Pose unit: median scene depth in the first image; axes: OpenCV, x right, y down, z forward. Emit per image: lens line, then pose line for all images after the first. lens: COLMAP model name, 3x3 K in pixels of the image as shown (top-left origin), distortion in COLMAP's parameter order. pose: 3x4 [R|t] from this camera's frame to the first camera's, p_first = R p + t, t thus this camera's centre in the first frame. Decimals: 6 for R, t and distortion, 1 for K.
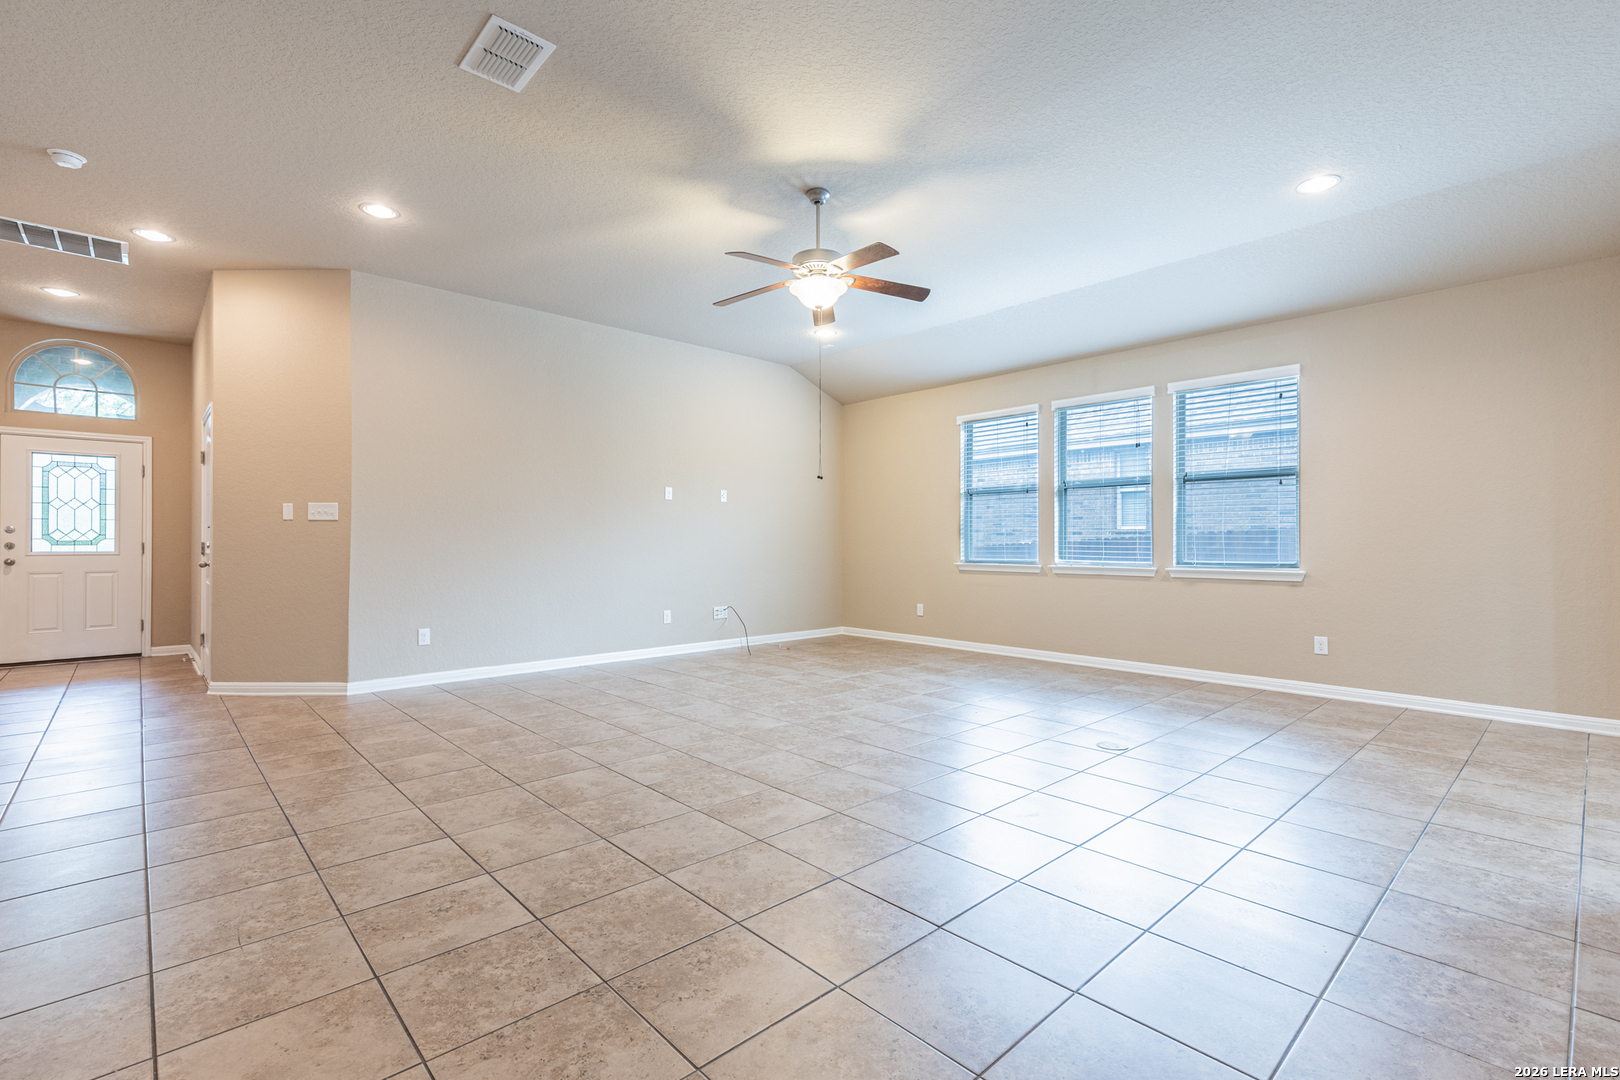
lens RADIAL K [[728.8, 0, 817.5], [0, 728.8, 540.0], [0, 0, 1]] dist [0.007736, -0.001439]
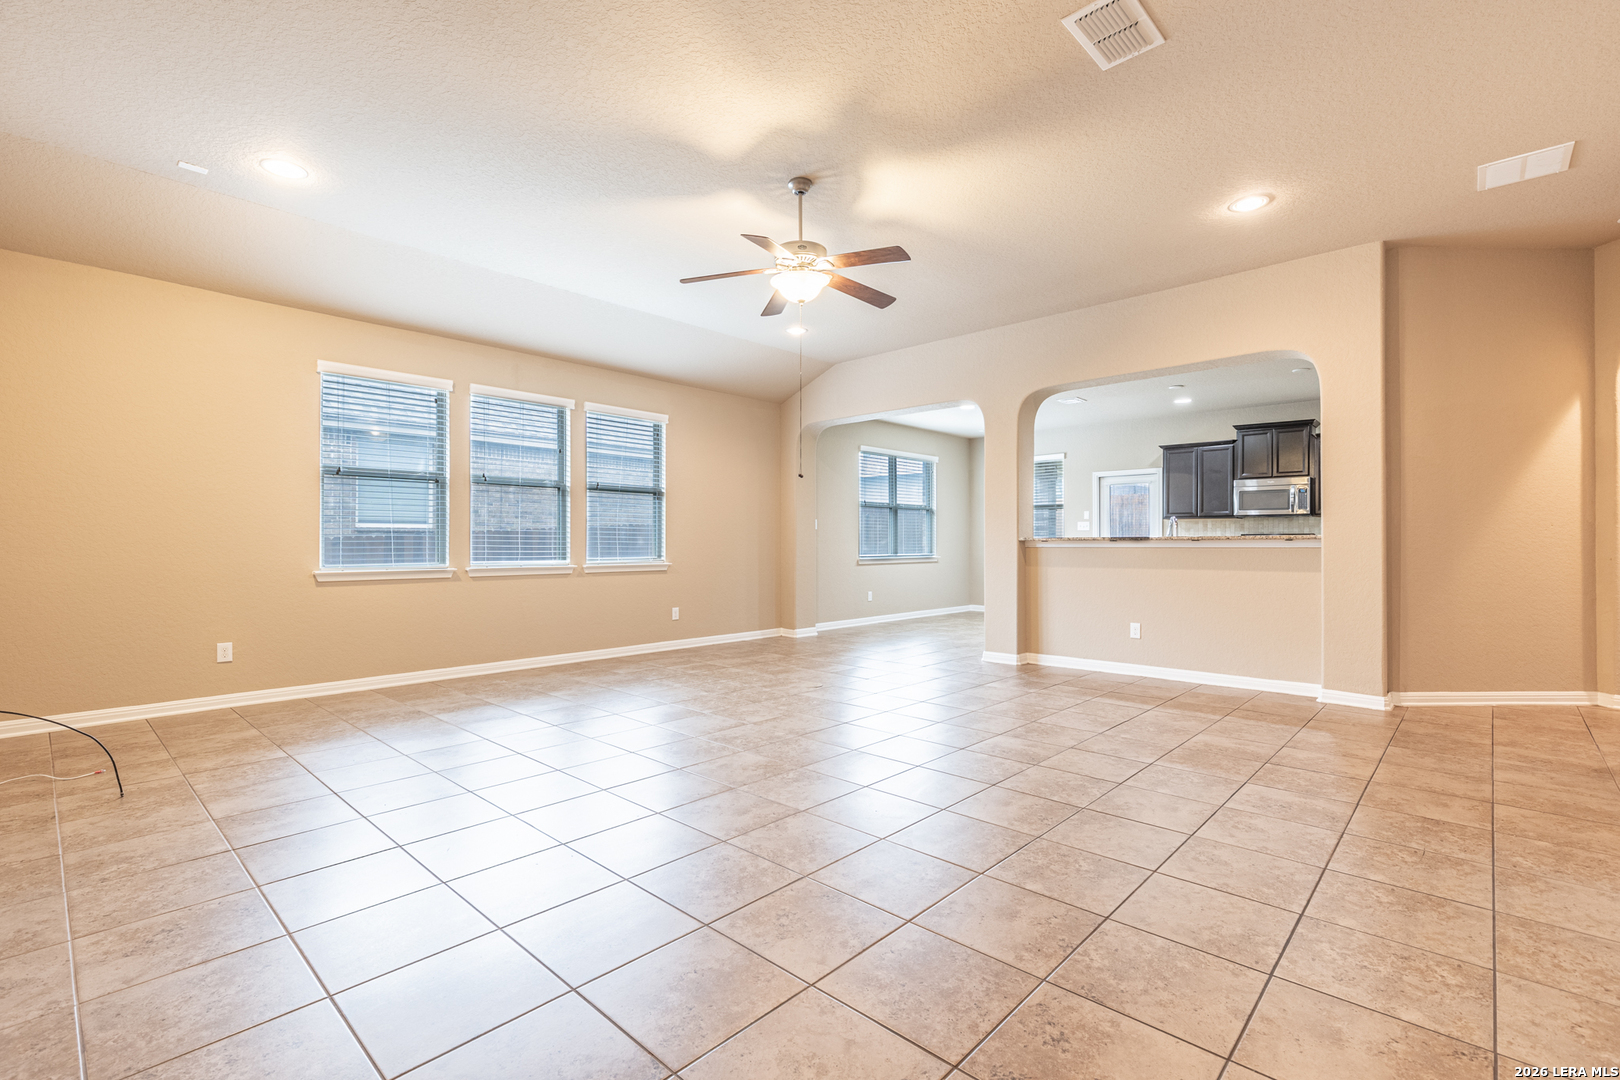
lens RADIAL K [[728.8, 0, 813.2], [0, 728.8, 540.8], [0, 0, 1]] dist [0.007736, -0.001439]
pose [[-0.070561, 0.001902, 0.997506, -1.399960], [-0.003688, 0.999991, -0.002168, 0.004705], [-0.997501, -0.003832, -0.070553, 1.515492]]
